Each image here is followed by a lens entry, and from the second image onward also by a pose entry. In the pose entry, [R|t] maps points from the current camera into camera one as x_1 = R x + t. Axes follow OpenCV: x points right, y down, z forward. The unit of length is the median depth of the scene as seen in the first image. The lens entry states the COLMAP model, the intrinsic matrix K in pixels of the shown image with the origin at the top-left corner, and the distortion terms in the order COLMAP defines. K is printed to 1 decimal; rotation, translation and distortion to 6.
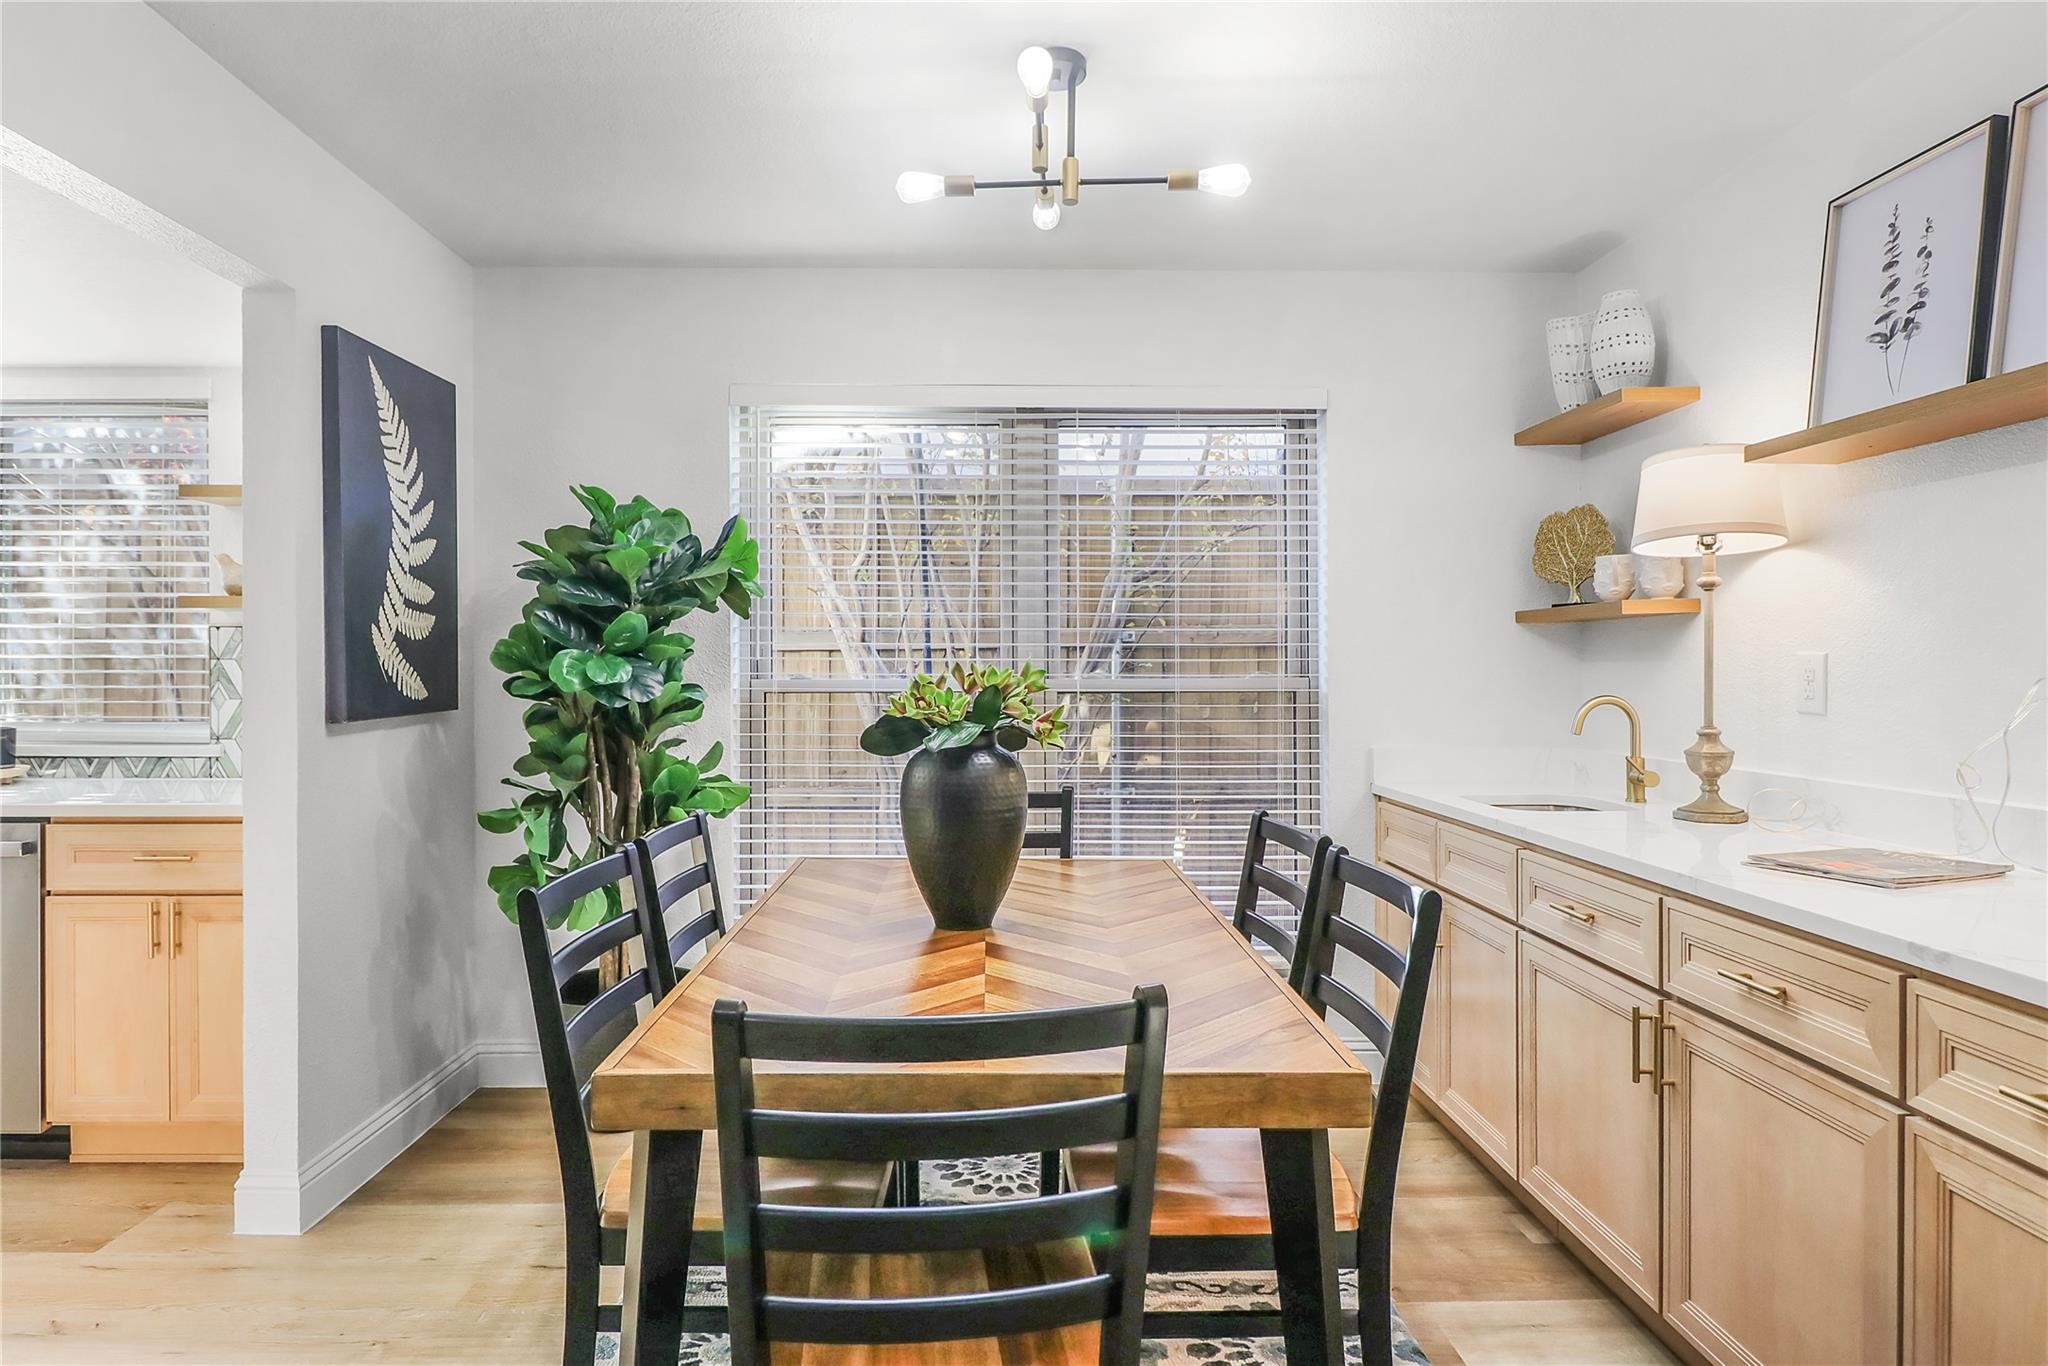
lens RADIAL K [[1175.0, 0, 1001.3], [0, 1175.0, 667.9], [0, 0, 1]] dist [0.002550, -0.010014]
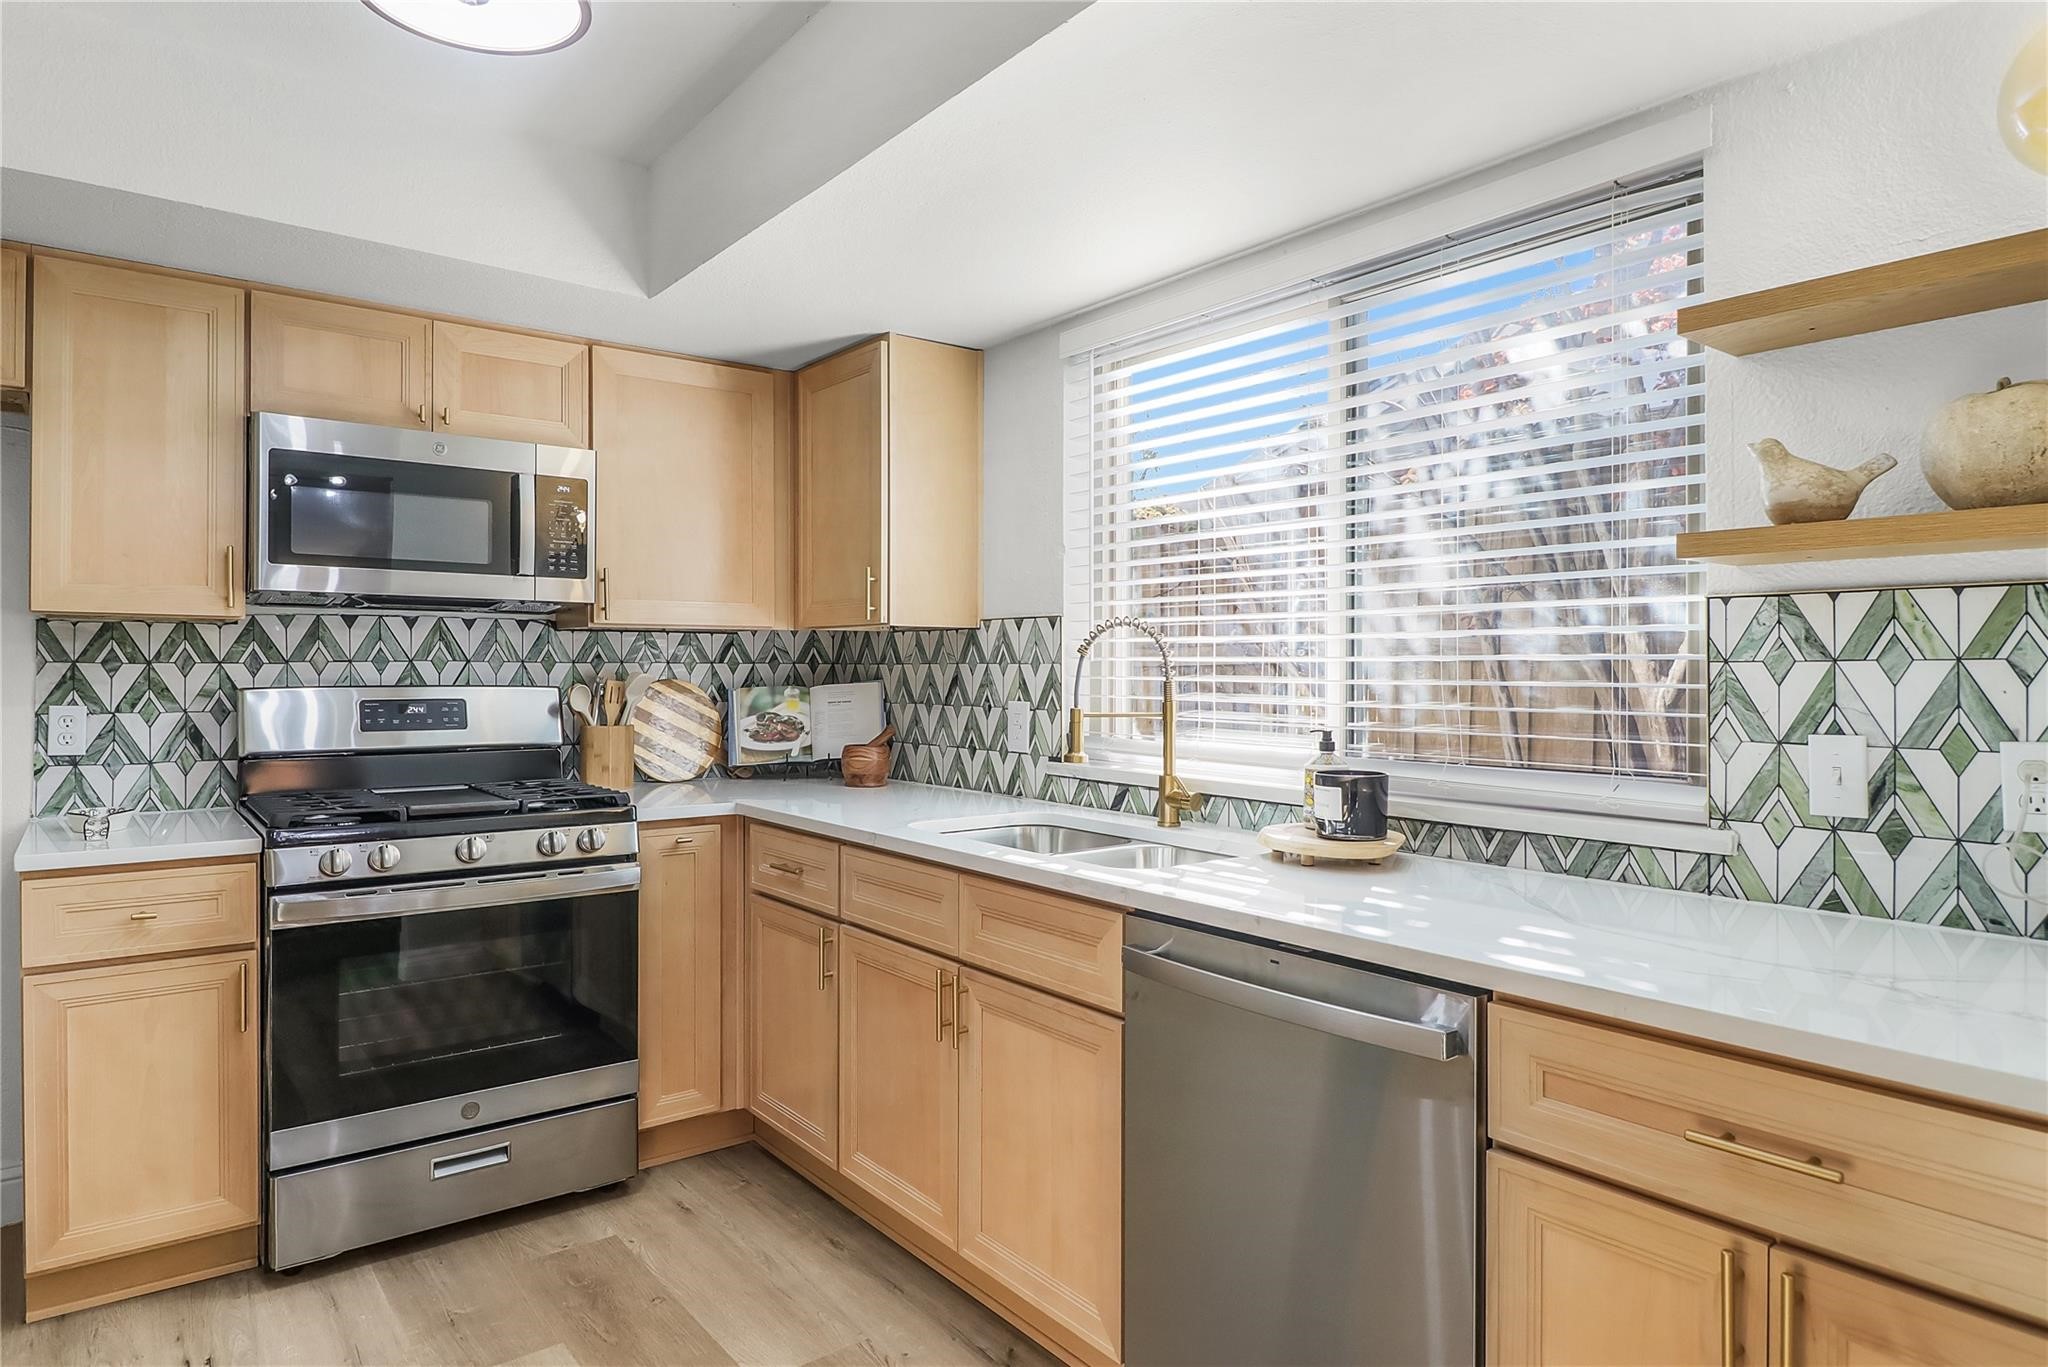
lens RADIAL K [[1175.0, 0, 1001.3], [0, 1175.0, 668.4], [0, 0, 1]] dist [0.002550, -0.010014]
pose [[0.595671, -0.001207, -0.803228, -0.514545], [-0.001789, 0.999994, -0.002830, -0.002947], [0.803226, 0.003123, 0.595666, 0.516588]]
